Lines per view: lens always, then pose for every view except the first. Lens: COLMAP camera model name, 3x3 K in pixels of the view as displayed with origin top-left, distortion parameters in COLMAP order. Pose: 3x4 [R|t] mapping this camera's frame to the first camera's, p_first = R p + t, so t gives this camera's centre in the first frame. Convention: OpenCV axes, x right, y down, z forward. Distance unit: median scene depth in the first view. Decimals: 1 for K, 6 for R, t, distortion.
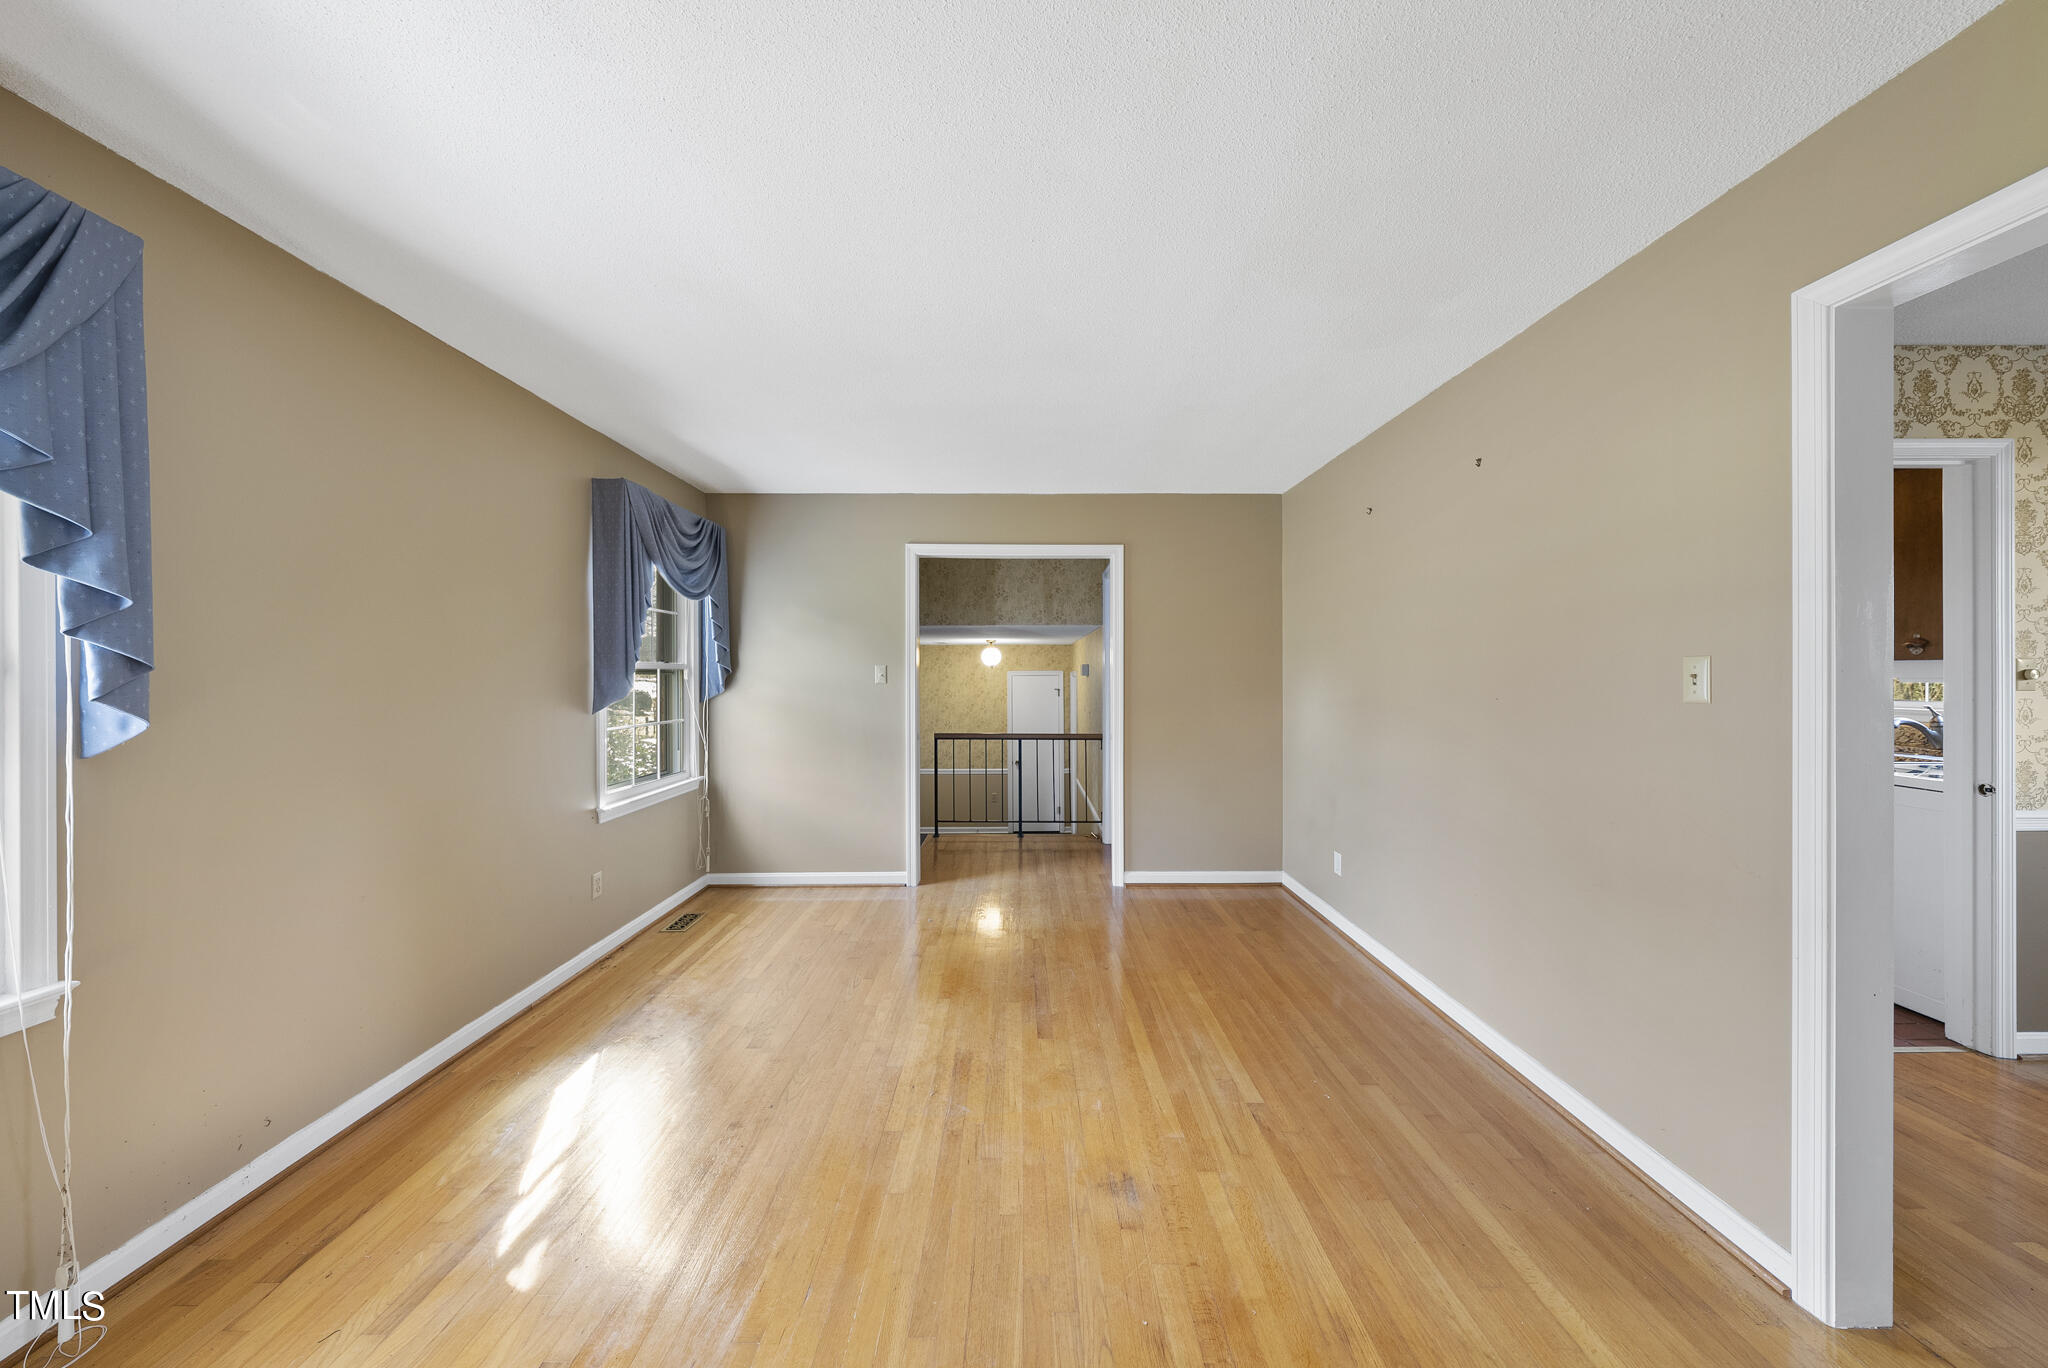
lens RADIAL K [[696.9, 0, 1021.8], [0, 696.9, 678.2], [0, 0, 1]] dist [-0.000710, 0.000089]
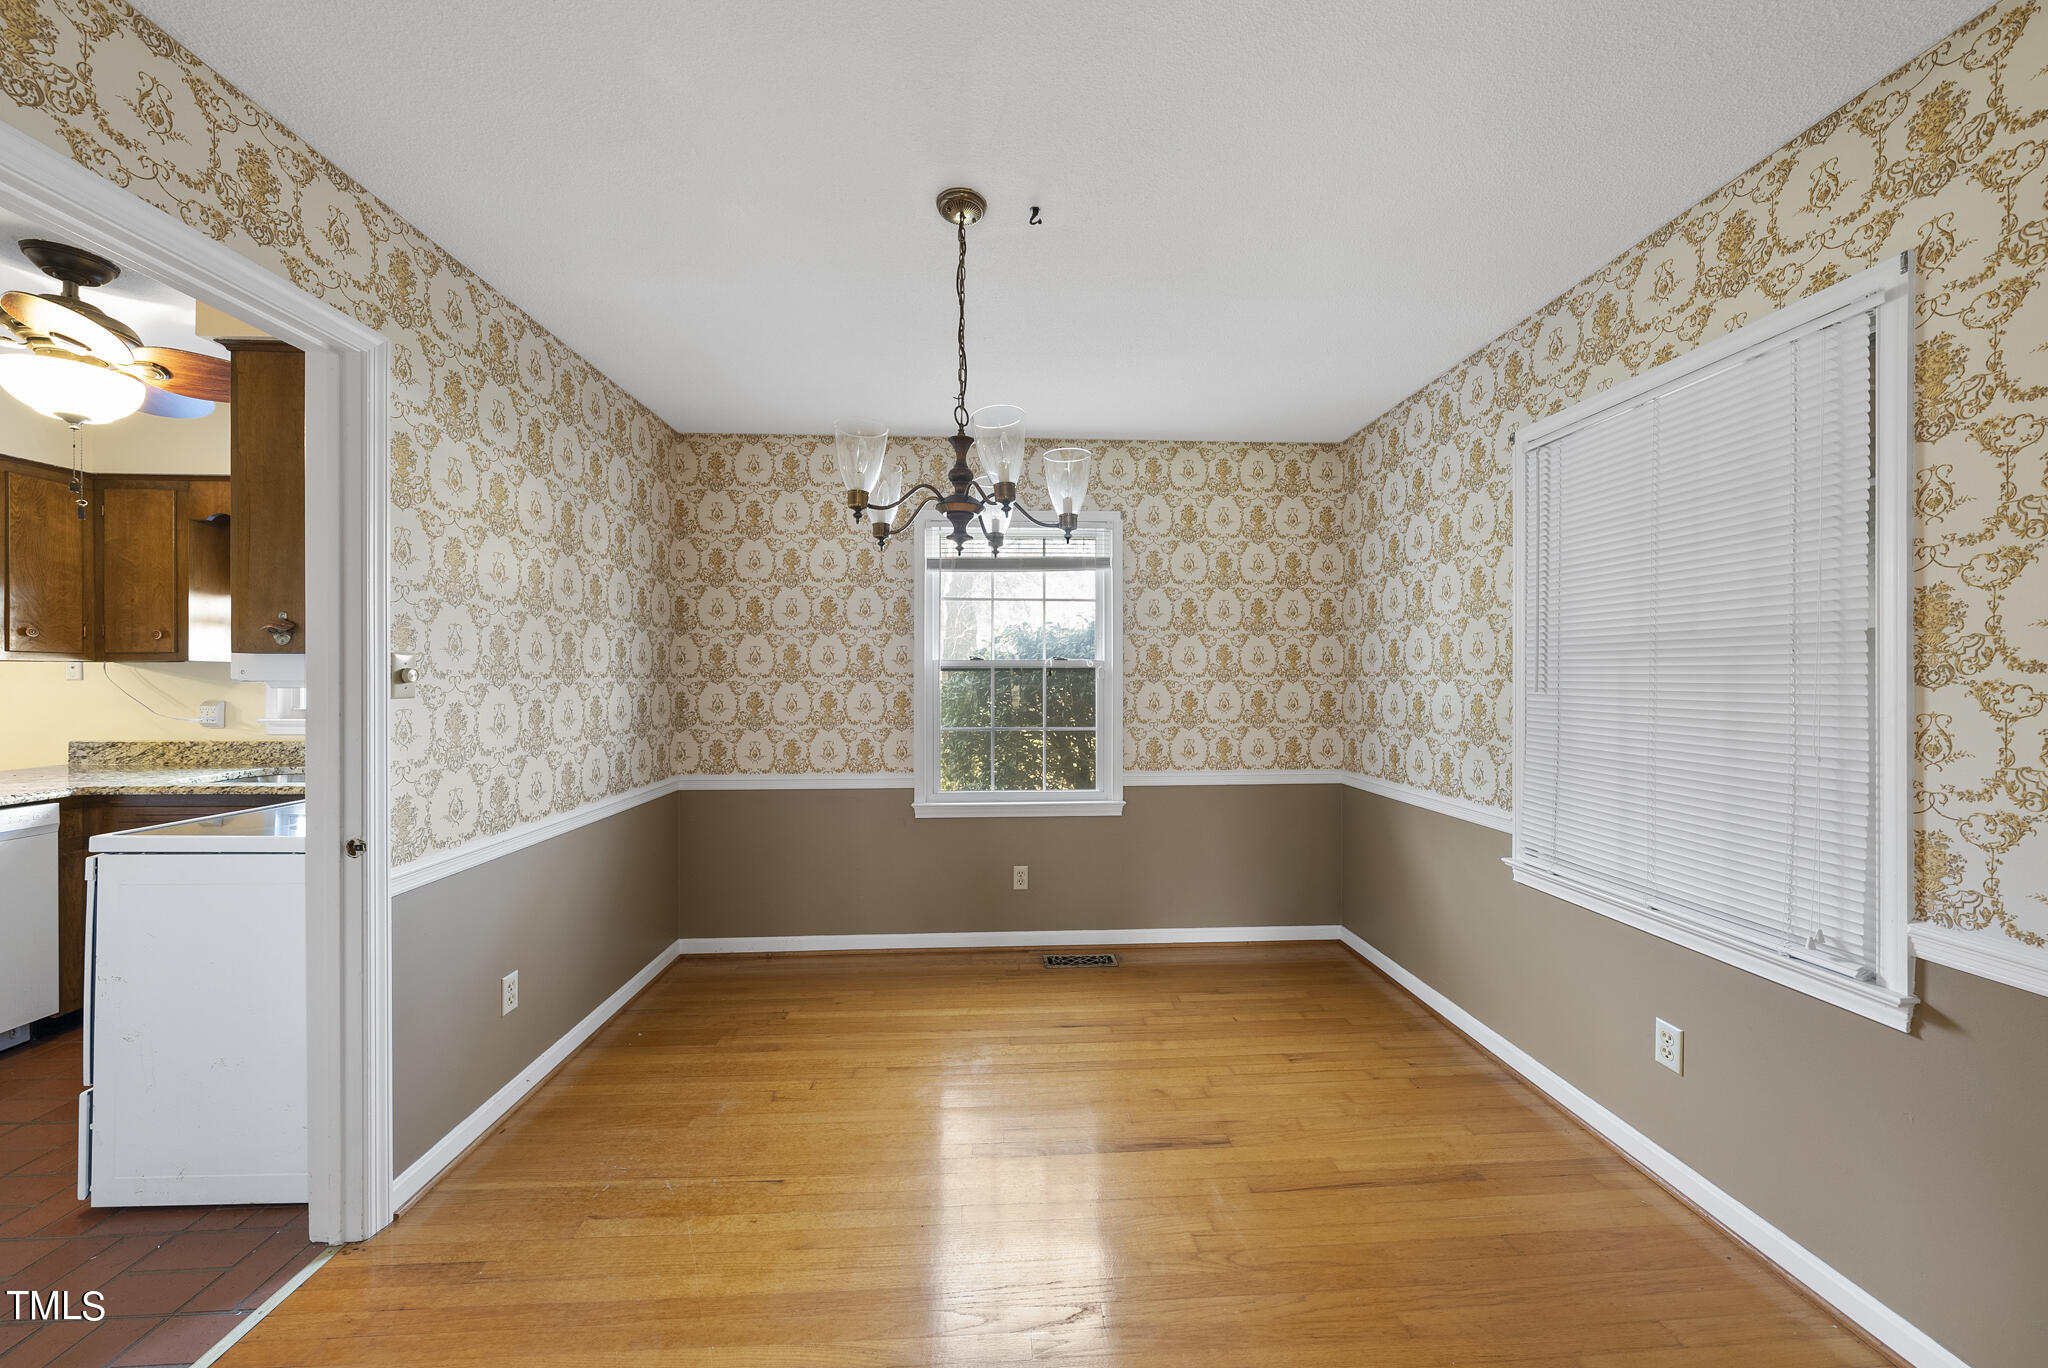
lens RADIAL K [[696.9, 0, 1022.2], [0, 696.9, 675.4], [0, 0, 1]] dist [-0.000710, 0.000089]
pose [[-0.049372, 0.002311, 0.998778, 0.689344], [0.000579, 0.999997, -0.002285, -0.003816], [-0.998780, 0.000465, -0.049373, 0.395853]]
